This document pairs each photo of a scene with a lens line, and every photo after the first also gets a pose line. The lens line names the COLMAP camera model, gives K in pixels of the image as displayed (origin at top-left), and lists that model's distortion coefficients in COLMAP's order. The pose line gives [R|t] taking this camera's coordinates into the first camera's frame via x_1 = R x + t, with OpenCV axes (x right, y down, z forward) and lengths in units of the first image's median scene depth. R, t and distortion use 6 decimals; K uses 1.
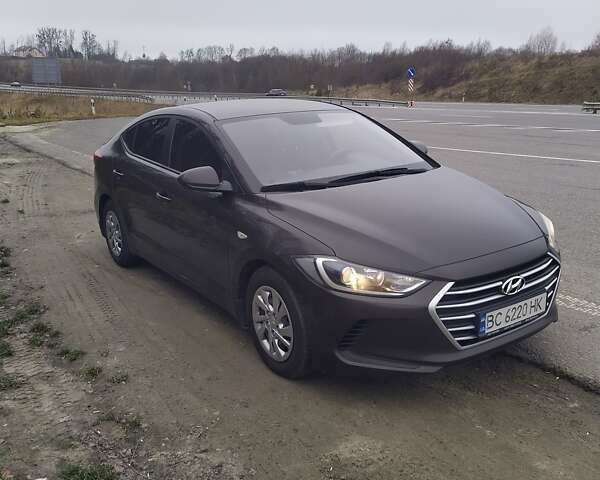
lens RADIAL K [[590.7, 0, 307.9], [0, 590.7, 240.2], [0, 0, 1]] dist [0.138747, -0.206403]
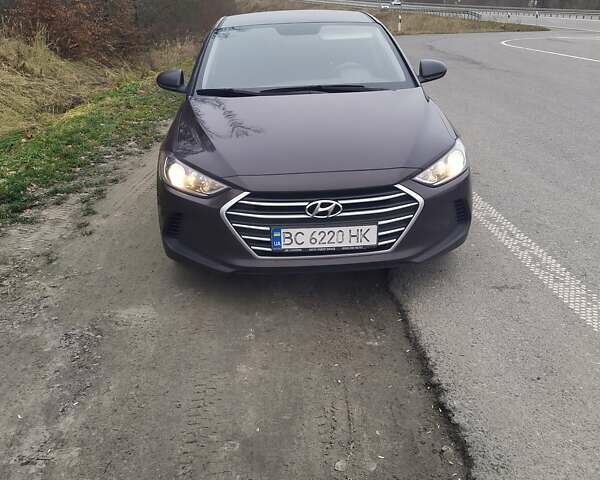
lens RADIAL K [[590.7, 0, 307.9], [0, 590.7, 240.2], [0, 0, 1]] dist [0.138747, -0.206403]
pose [[0.856511, 0.199603, -0.475970, 0.813454], [-0.138973, 0.977323, 0.159767, -0.026280], [0.497067, -0.070695, 0.864828, 0.148668]]
